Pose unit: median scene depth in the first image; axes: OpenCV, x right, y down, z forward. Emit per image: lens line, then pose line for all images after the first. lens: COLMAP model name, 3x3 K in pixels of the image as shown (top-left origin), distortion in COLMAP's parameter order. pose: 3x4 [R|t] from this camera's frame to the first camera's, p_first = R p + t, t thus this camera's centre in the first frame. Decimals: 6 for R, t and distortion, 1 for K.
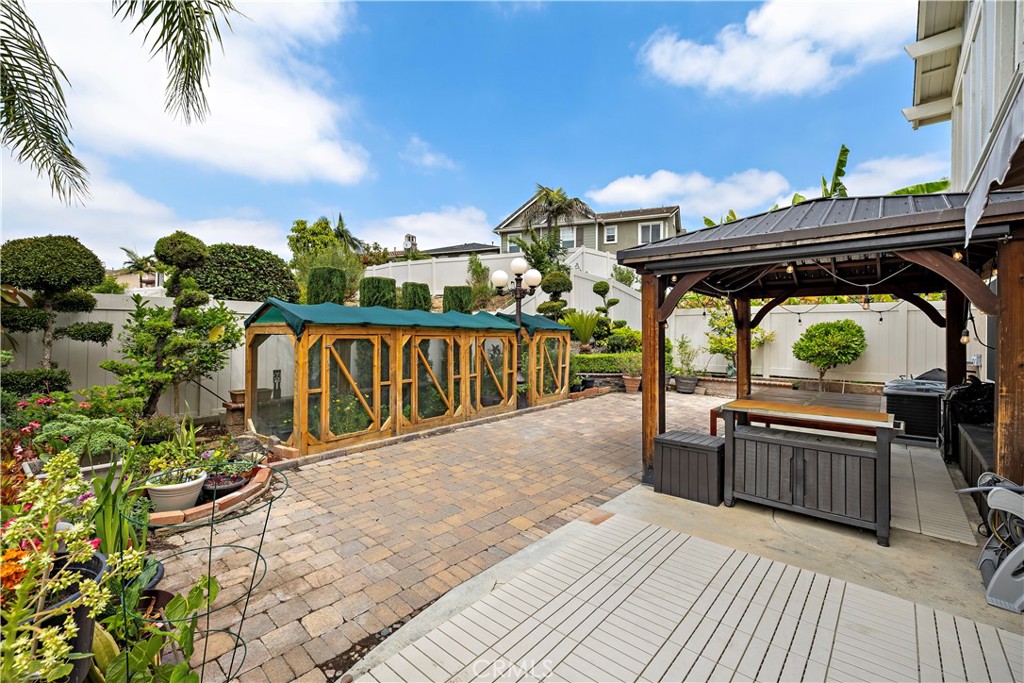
lens RADIAL K [[433.6, 0, 509.3], [0, 433.6, 334.3], [0, 0, 1]] dist [0.002186, -0.000842]
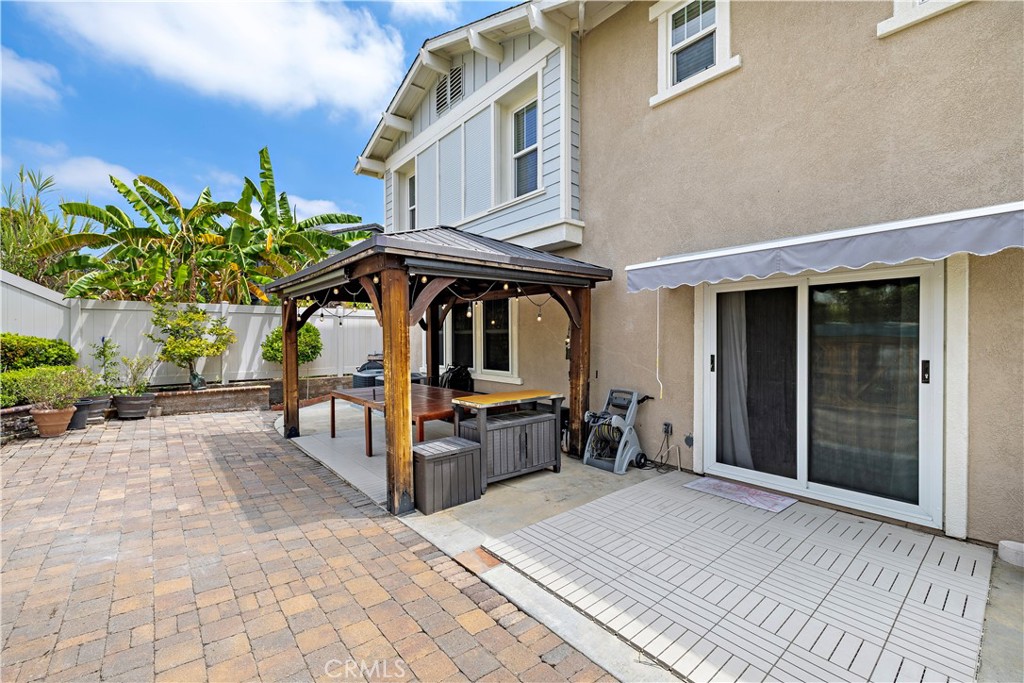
lens RADIAL K [[433.6, 0, 509.9], [0, 433.6, 341.3], [0, 0, 1]] dist [0.002186, -0.000842]
pose [[0.152651, -0.023868, 0.987992, -0.505670], [0.003510, 0.999715, 0.023609, -0.018510], [-0.988274, -0.000136, 0.152691, 0.673373]]
